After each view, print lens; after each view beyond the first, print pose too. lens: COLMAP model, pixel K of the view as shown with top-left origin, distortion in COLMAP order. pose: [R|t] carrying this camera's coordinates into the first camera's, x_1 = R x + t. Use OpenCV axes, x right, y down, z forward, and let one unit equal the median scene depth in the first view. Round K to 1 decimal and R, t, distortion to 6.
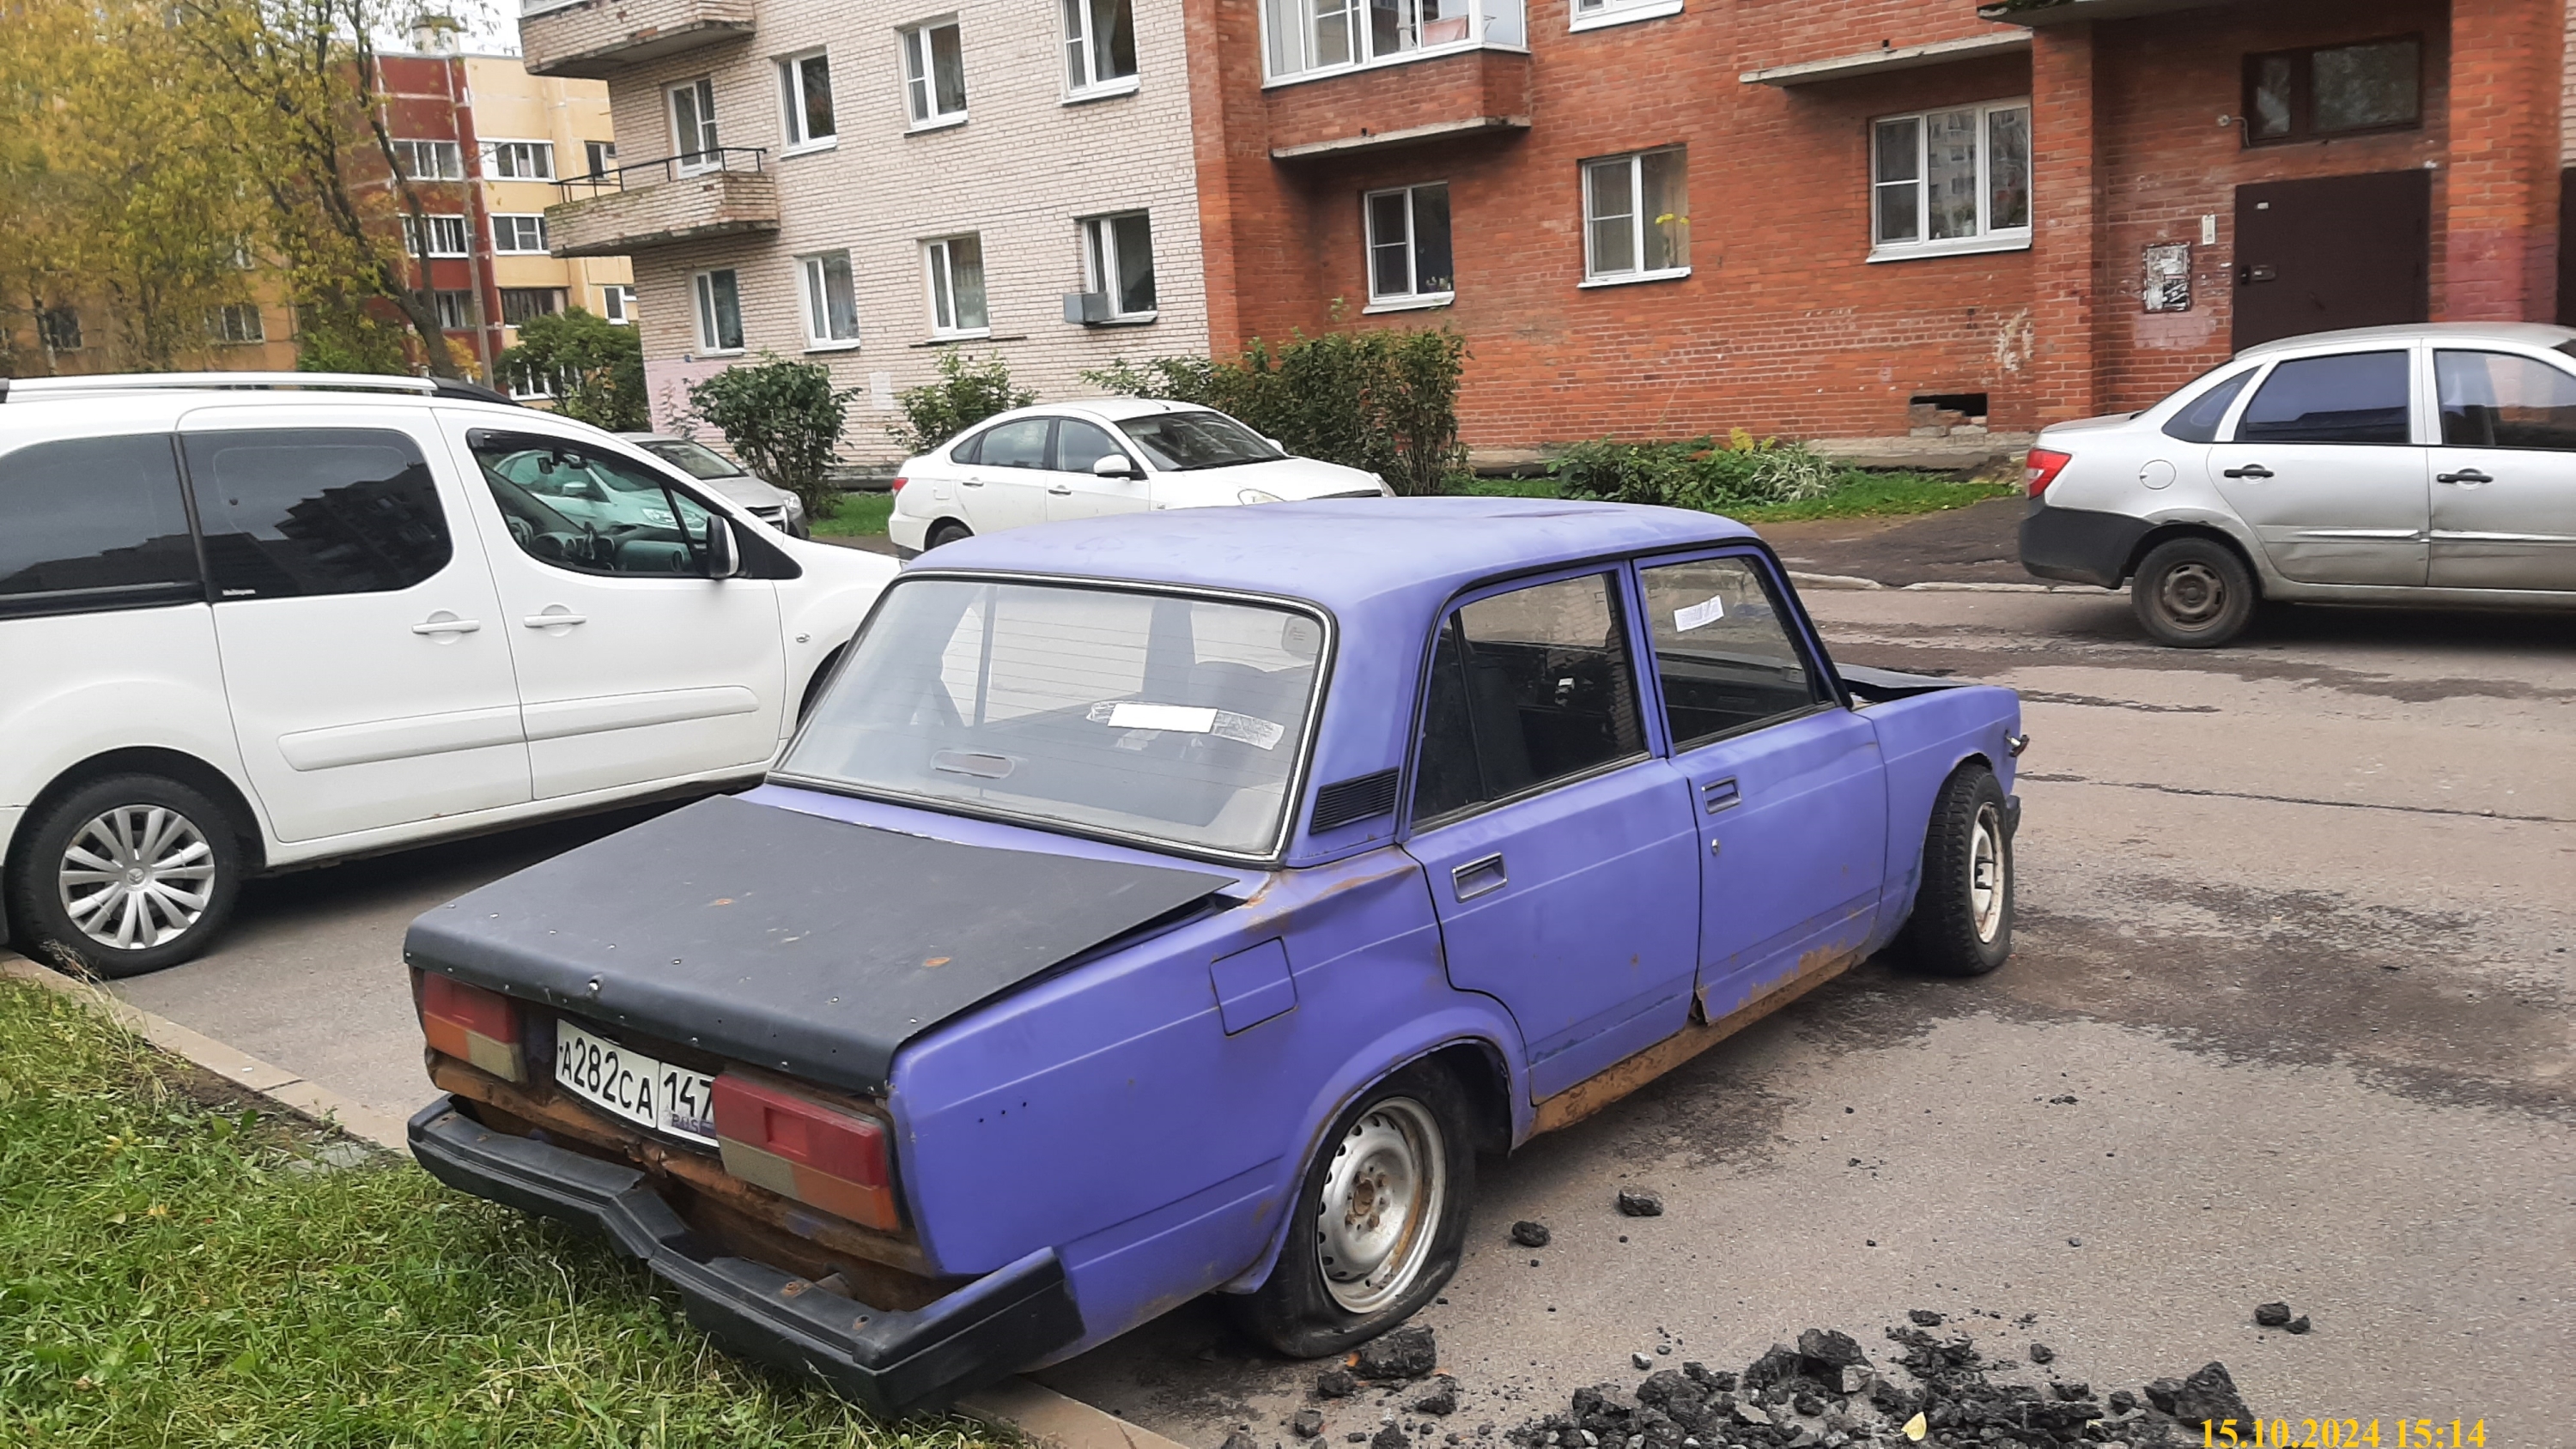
lens RADIAL K [[1939.6, 0, 1304.9], [0, 1939.6, 724.2], [0, 0, 1]] dist [0.004081, -0.000775]
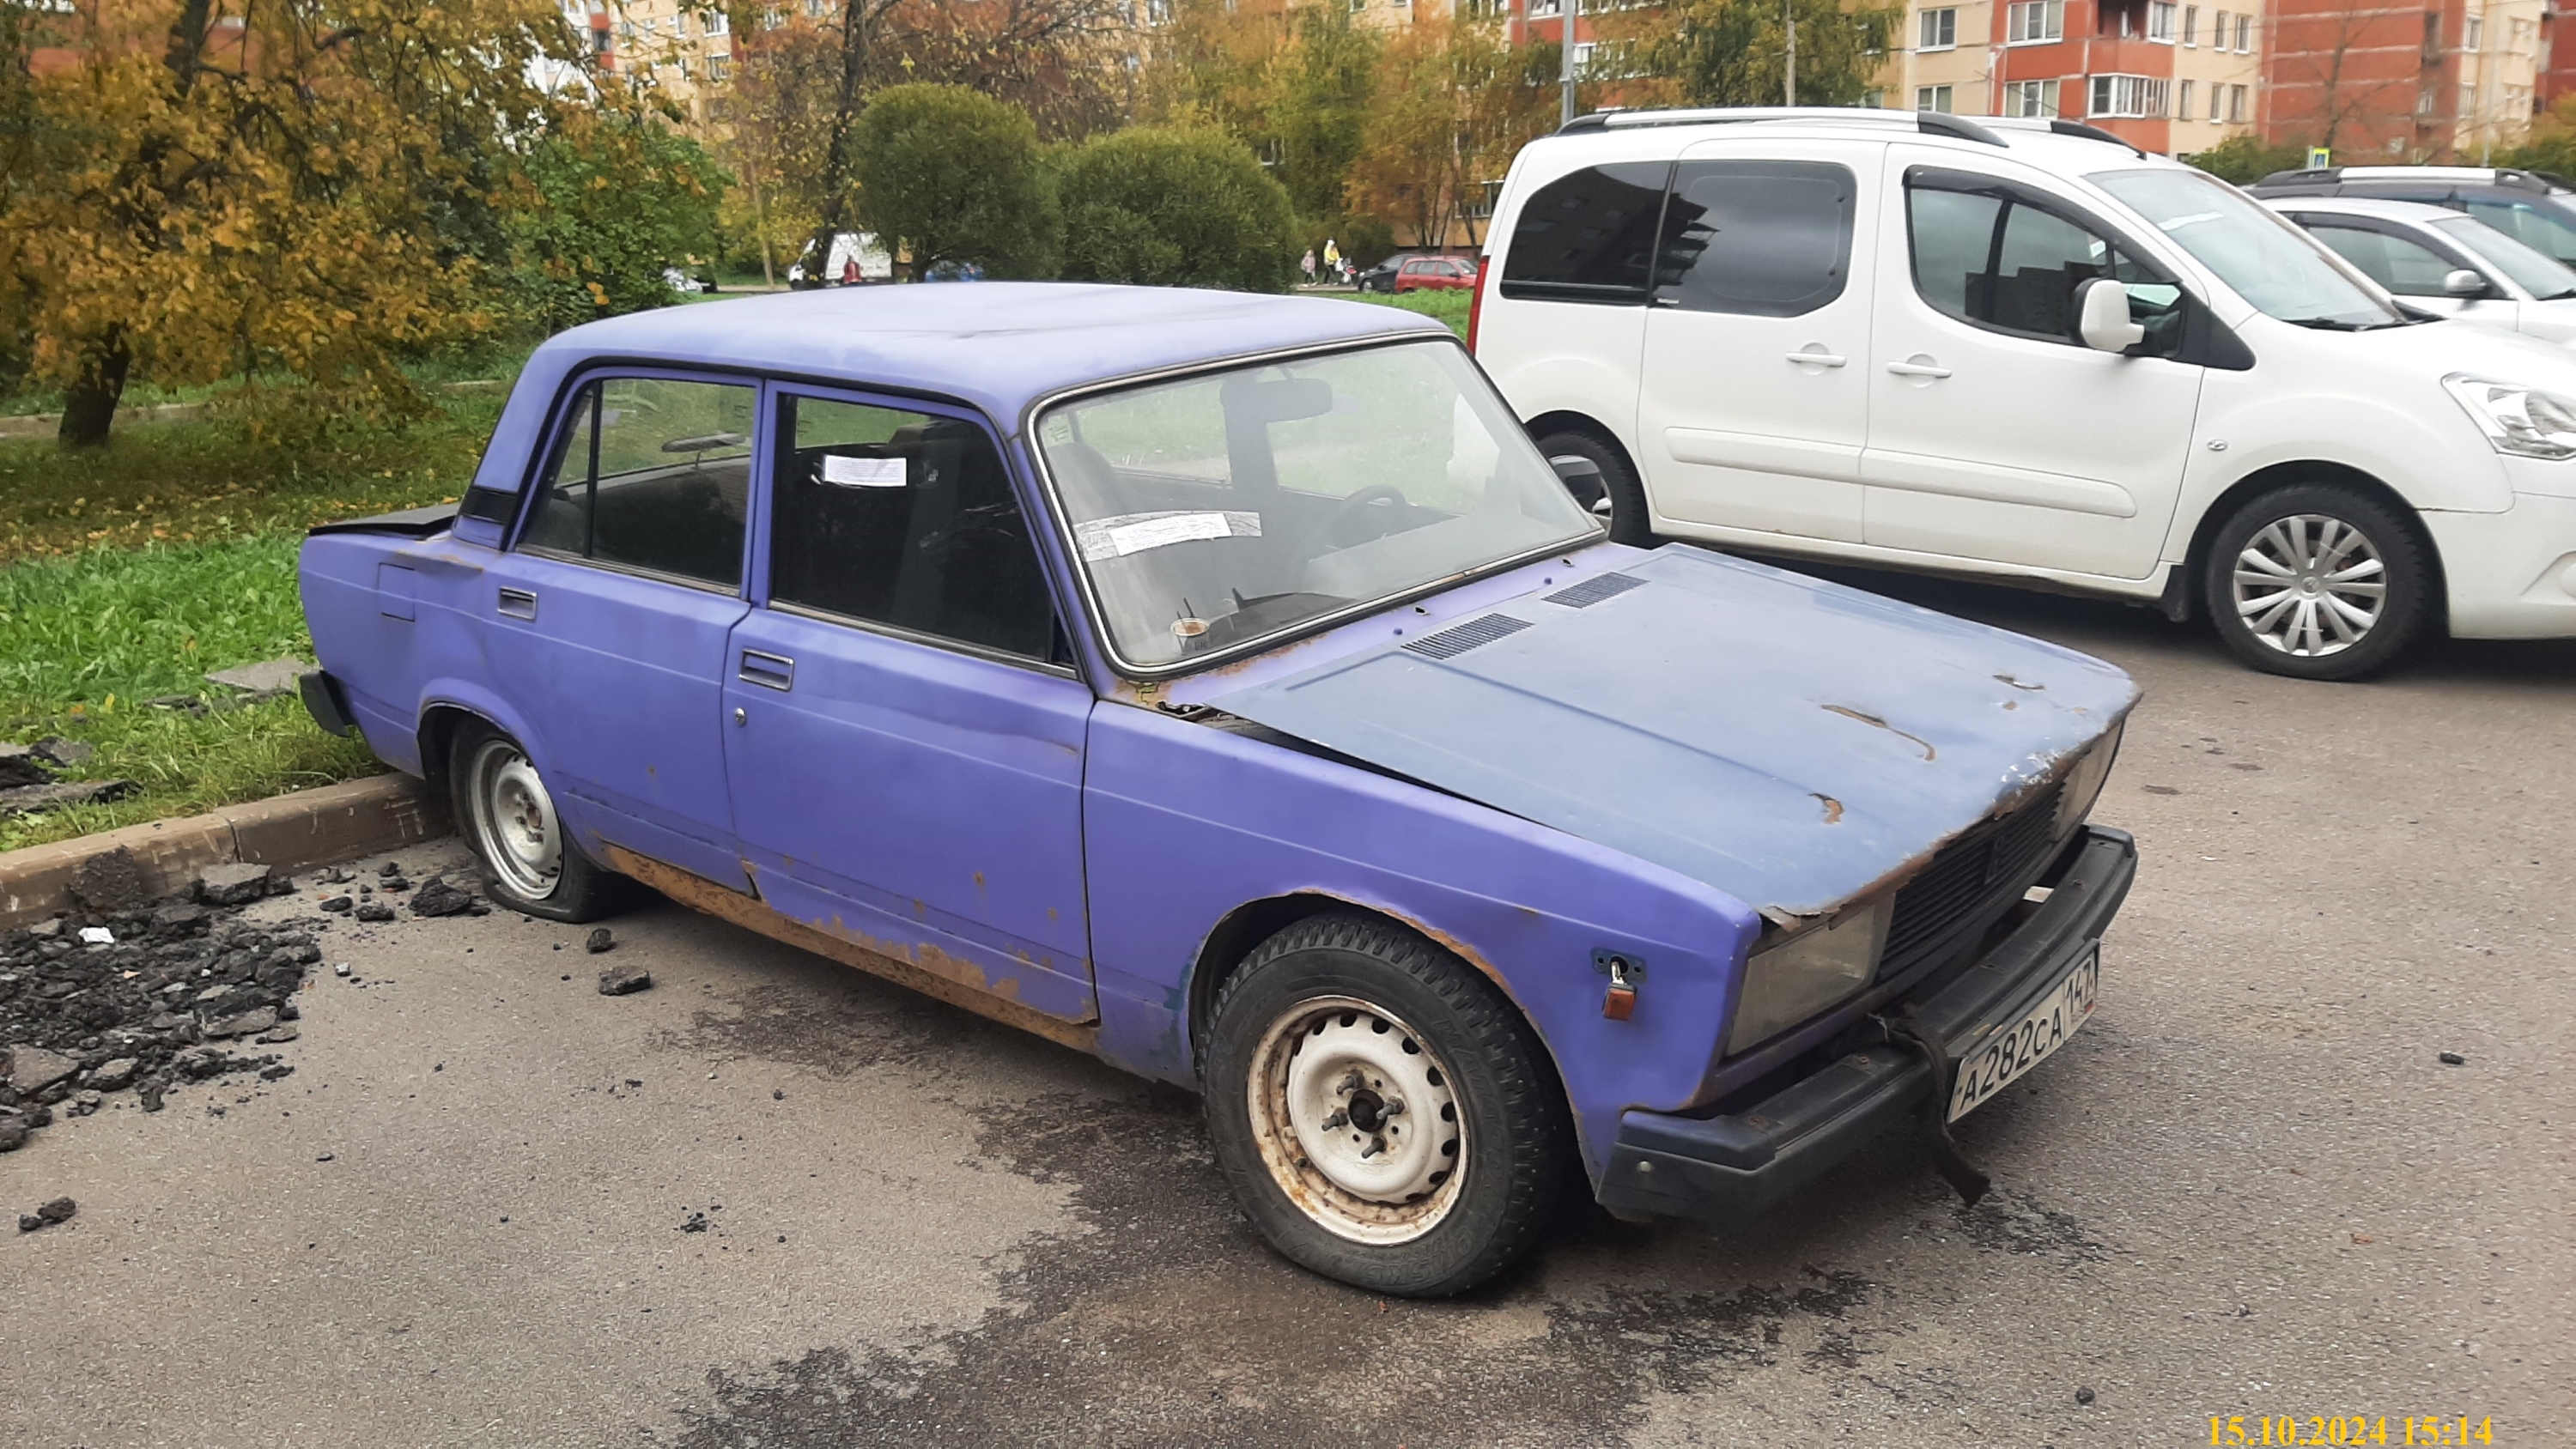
lens RADIAL K [[1939.6, 0, 1304.9], [0, 1939.6, 718.9], [0, 0, 1]] dist [0.004081, -0.000775]
pose [[0.017103, 0.308818, -0.950967, 0.915081], [-0.151637, 0.940906, 0.302823, -0.212537], [0.988288, 0.139022, 0.062921, 1.025543]]
